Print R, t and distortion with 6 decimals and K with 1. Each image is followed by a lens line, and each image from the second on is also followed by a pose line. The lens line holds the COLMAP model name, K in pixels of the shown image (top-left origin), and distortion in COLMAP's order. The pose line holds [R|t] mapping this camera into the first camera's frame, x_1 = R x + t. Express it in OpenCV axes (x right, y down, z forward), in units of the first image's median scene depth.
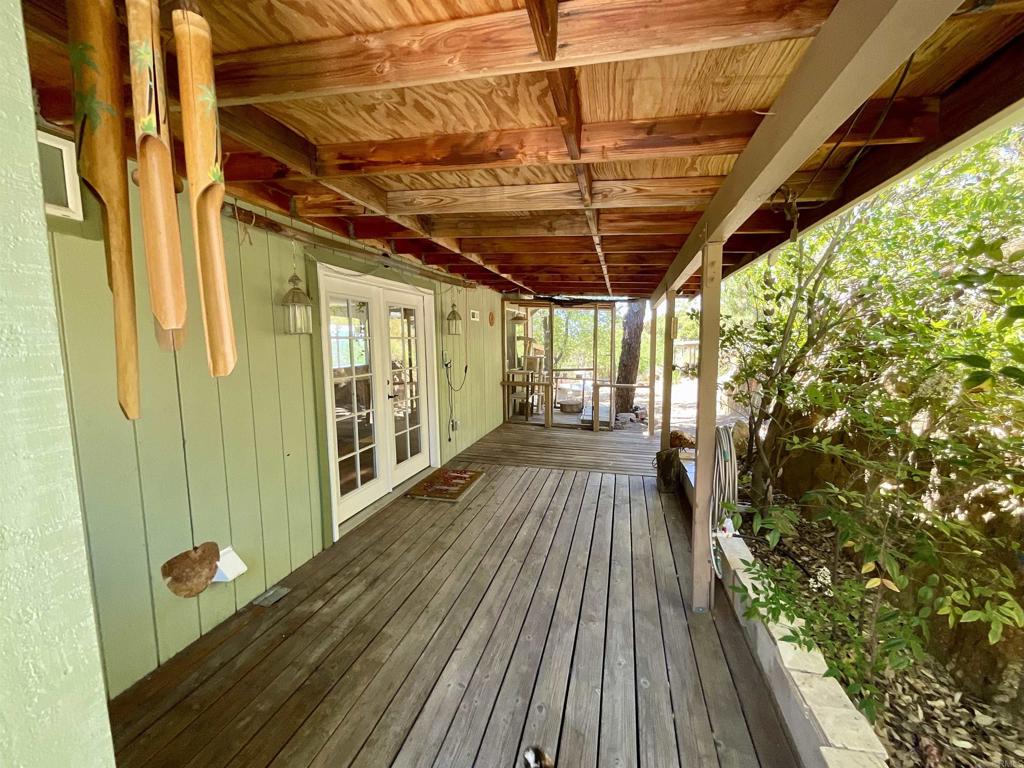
lens RADIAL K [[416.1, 0, 513.2], [0, 416.1, 384.8], [0, 0, 1]] dist [-0.003990, 0.003308]
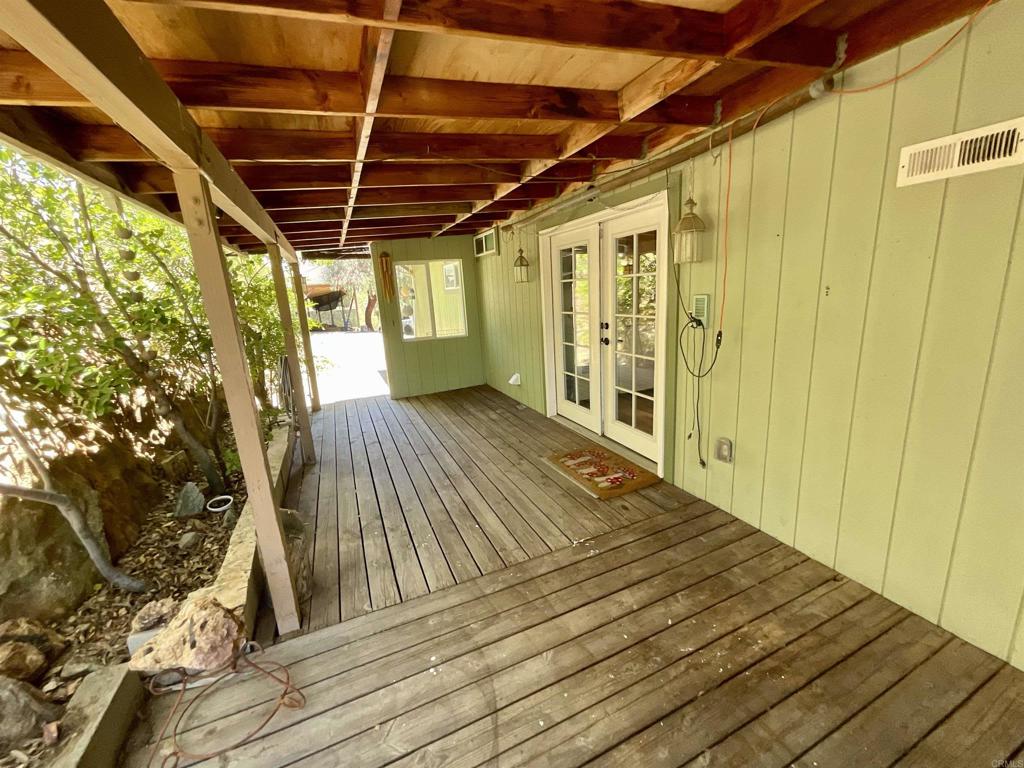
lens RADIAL K [[416.1, 0, 512.4], [0, 416.1, 379.8], [0, 0, 1]] dist [-0.003990, 0.003308]
pose [[-0.785465, 0.196563, -0.586862, 0.425726], [0.009697, 0.952017, 0.305890, -0.174276], [0.618830, 0.234576, -0.749683, 1.563120]]
